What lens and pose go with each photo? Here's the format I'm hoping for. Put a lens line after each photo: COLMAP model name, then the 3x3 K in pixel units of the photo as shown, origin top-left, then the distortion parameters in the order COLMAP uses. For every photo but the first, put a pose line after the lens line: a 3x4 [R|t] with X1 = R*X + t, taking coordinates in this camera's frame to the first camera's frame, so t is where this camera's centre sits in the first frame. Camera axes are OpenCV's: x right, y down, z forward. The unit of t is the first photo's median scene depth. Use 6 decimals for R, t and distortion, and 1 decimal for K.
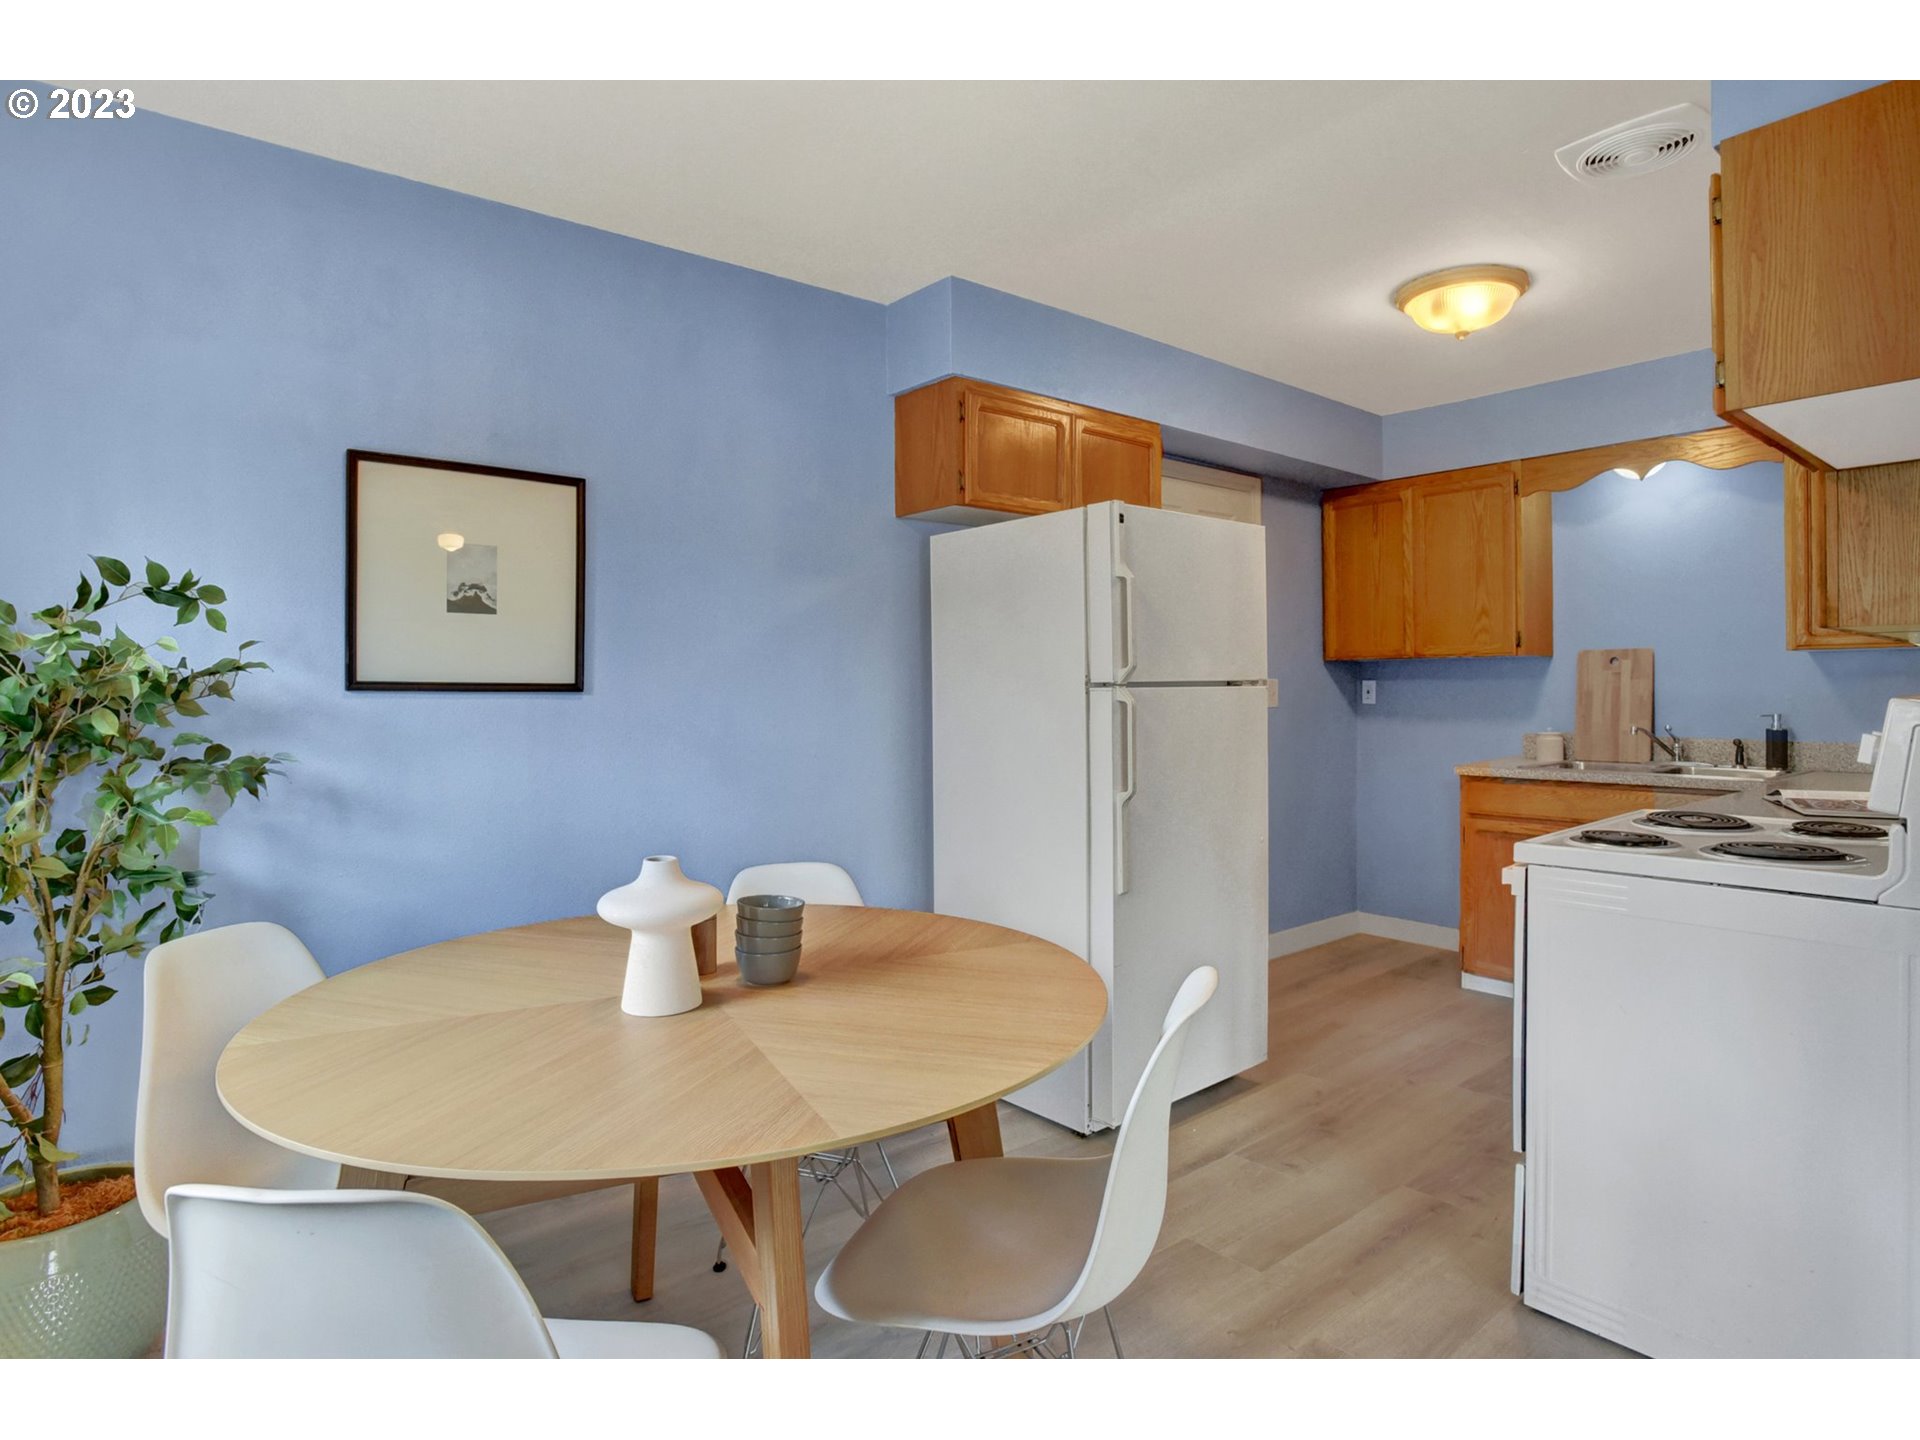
lens RADIAL K [[1015.3, 0, 960.0], [0, 1015.3, 720.0], [0, 0, 1]] dist [-0.052651, 0.024699]
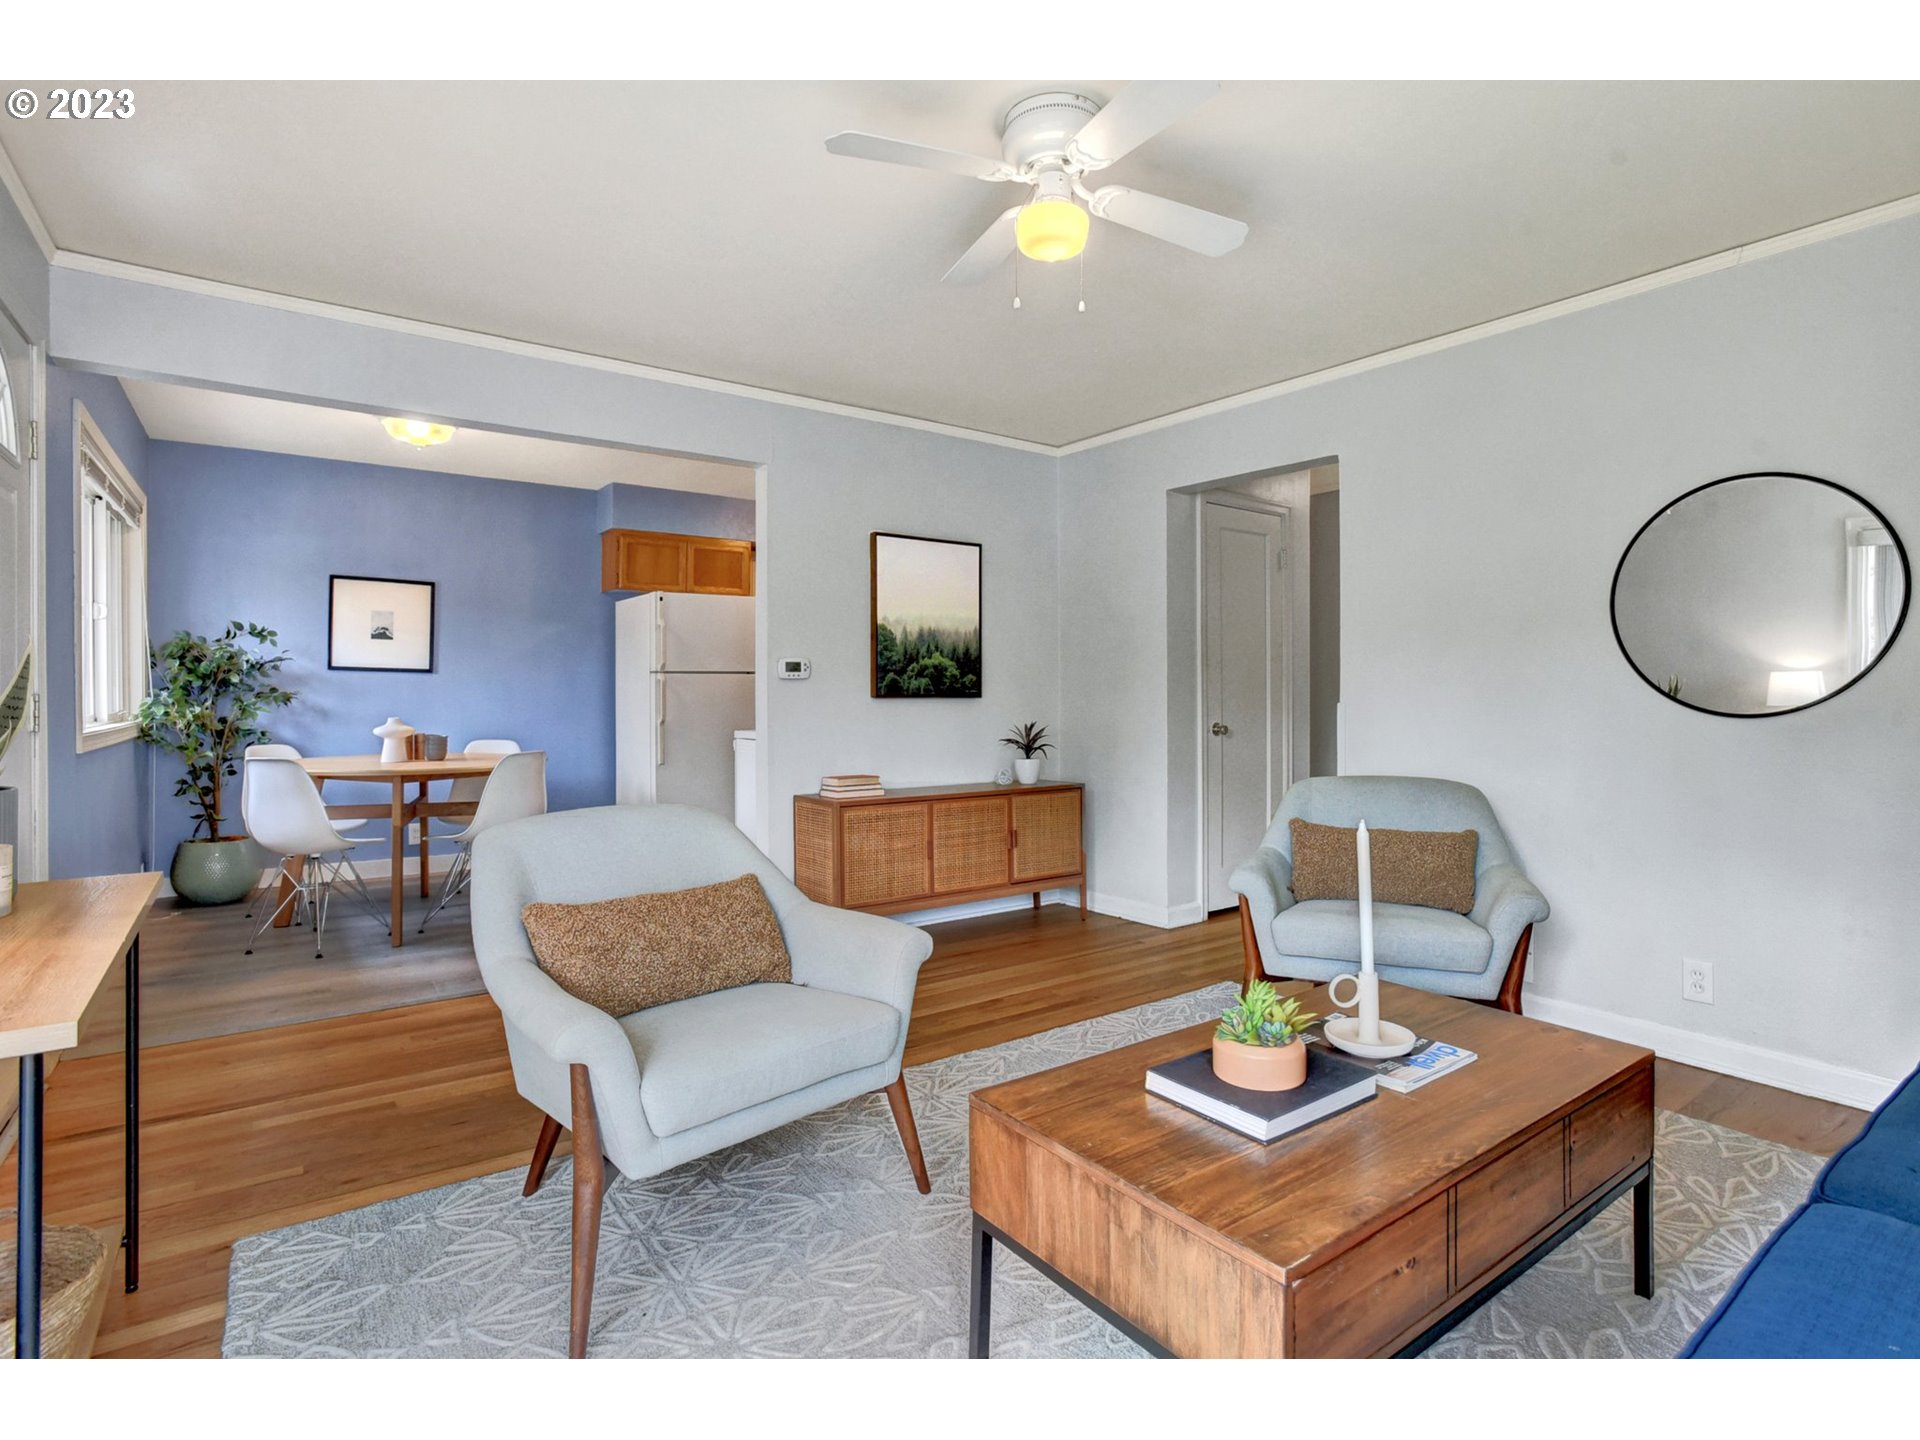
lens RADIAL K [[942.8, 0, 960.0], [0, 942.8, 720.0], [0, 0, 1]] dist [-0.046694, 0.029712]
pose [[0.998452, 0.011761, -0.054363, 1.346633], [-0.012034, 0.999917, -0.004700, 0.108146], [0.054303, 0.005347, 0.998510, -1.526220]]
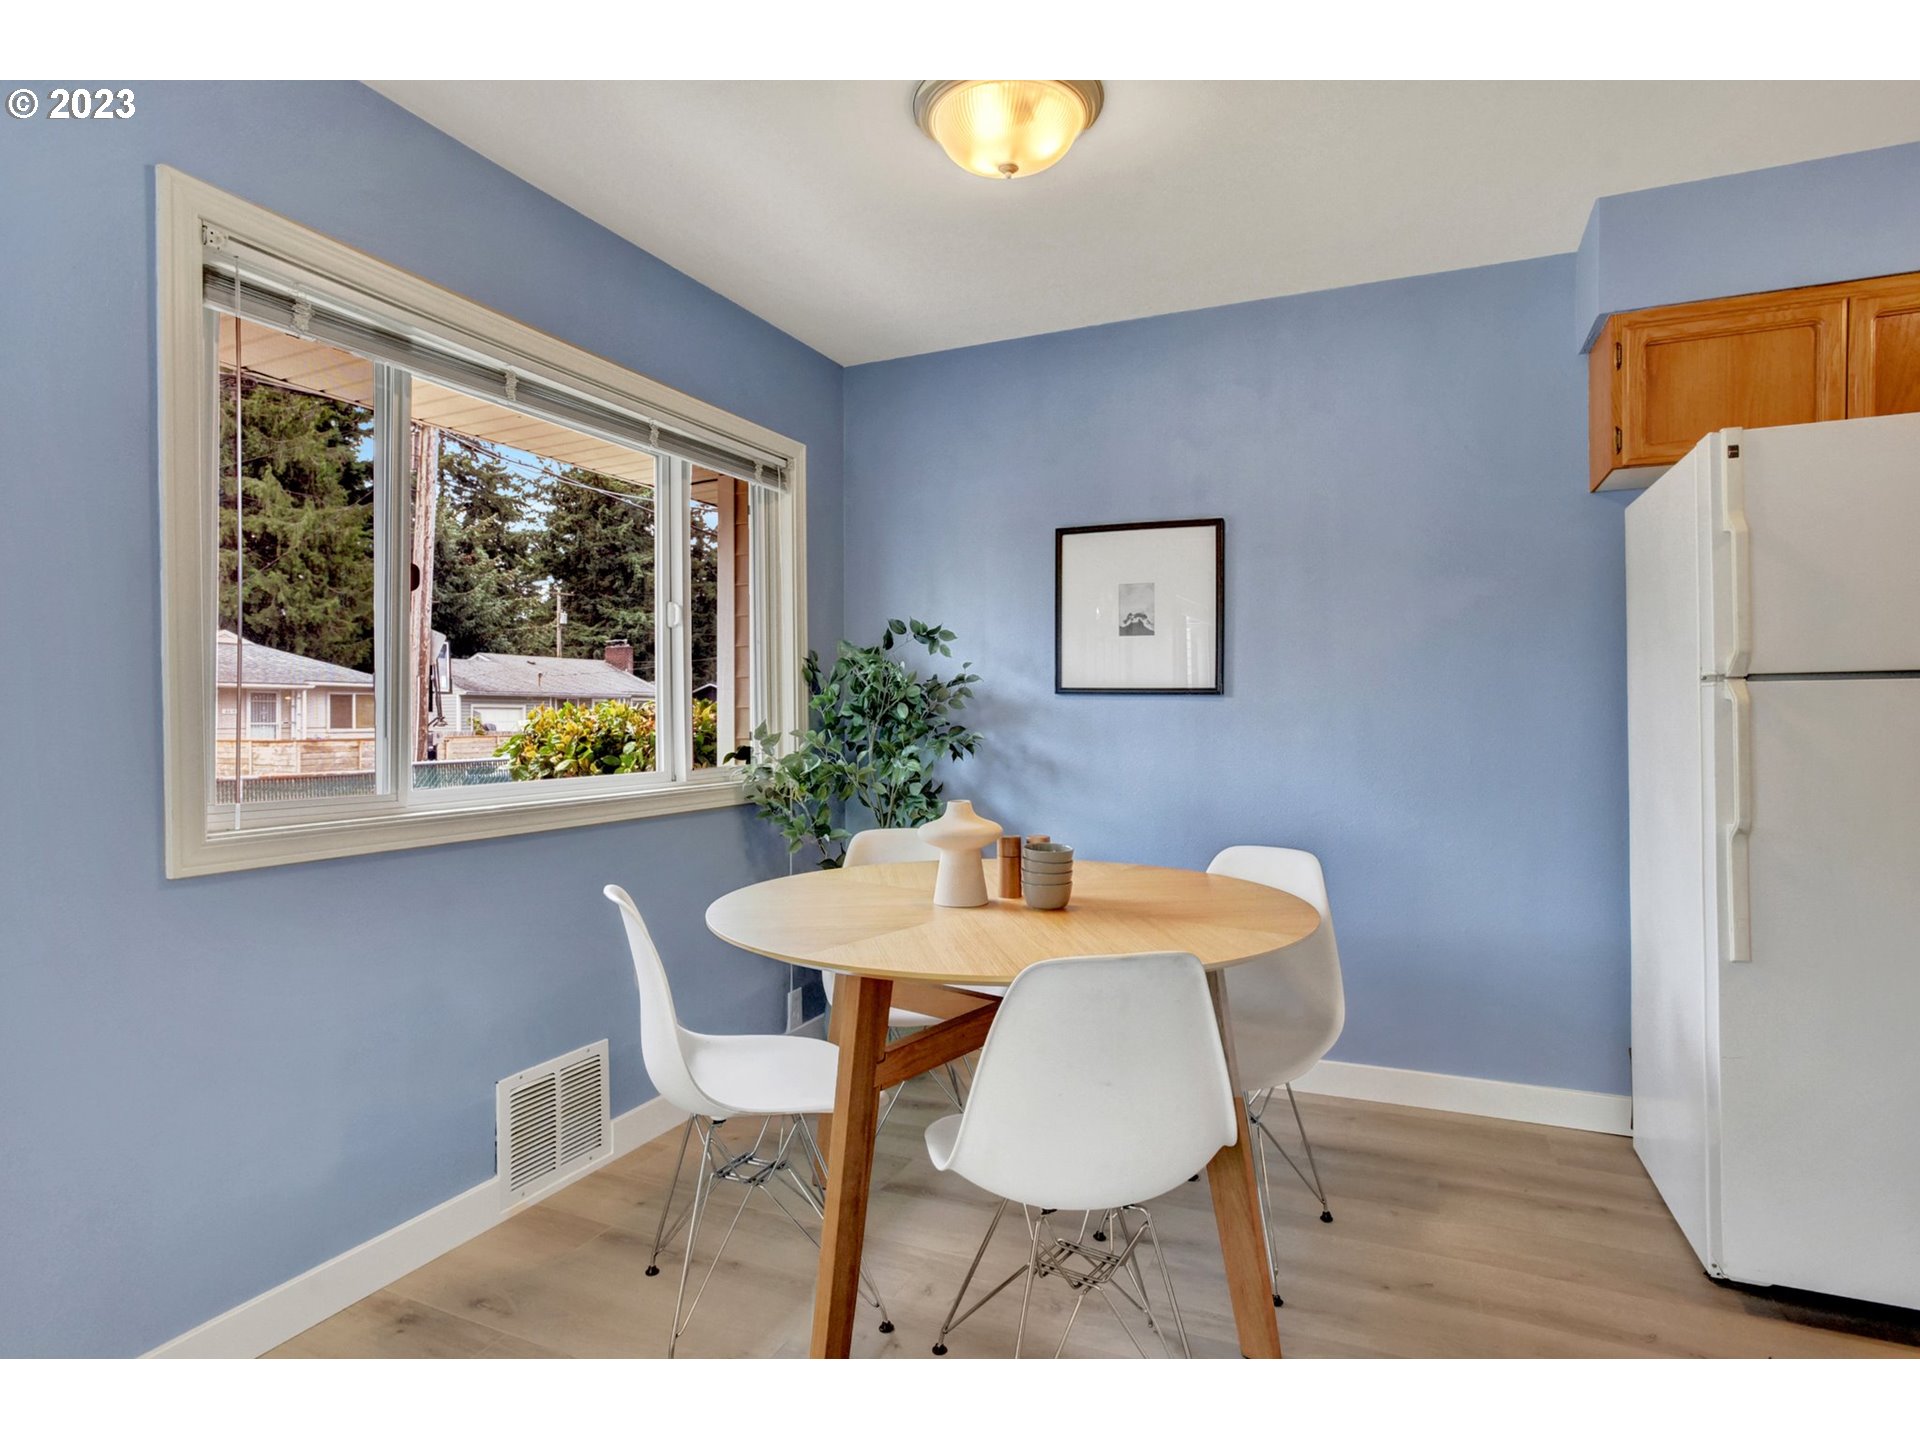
lens RADIAL K [[1015.3, 0, 960.0], [0, 1015.3, 720.0], [0, 0, 1]] dist [-0.052651, 0.024699]
pose [[0.453771, 0.009110, -0.891072, 0.778979], [-0.028631, 0.999581, -0.004361, 0.022894], [0.890658, 0.027491, 0.453841, 0.245527]]
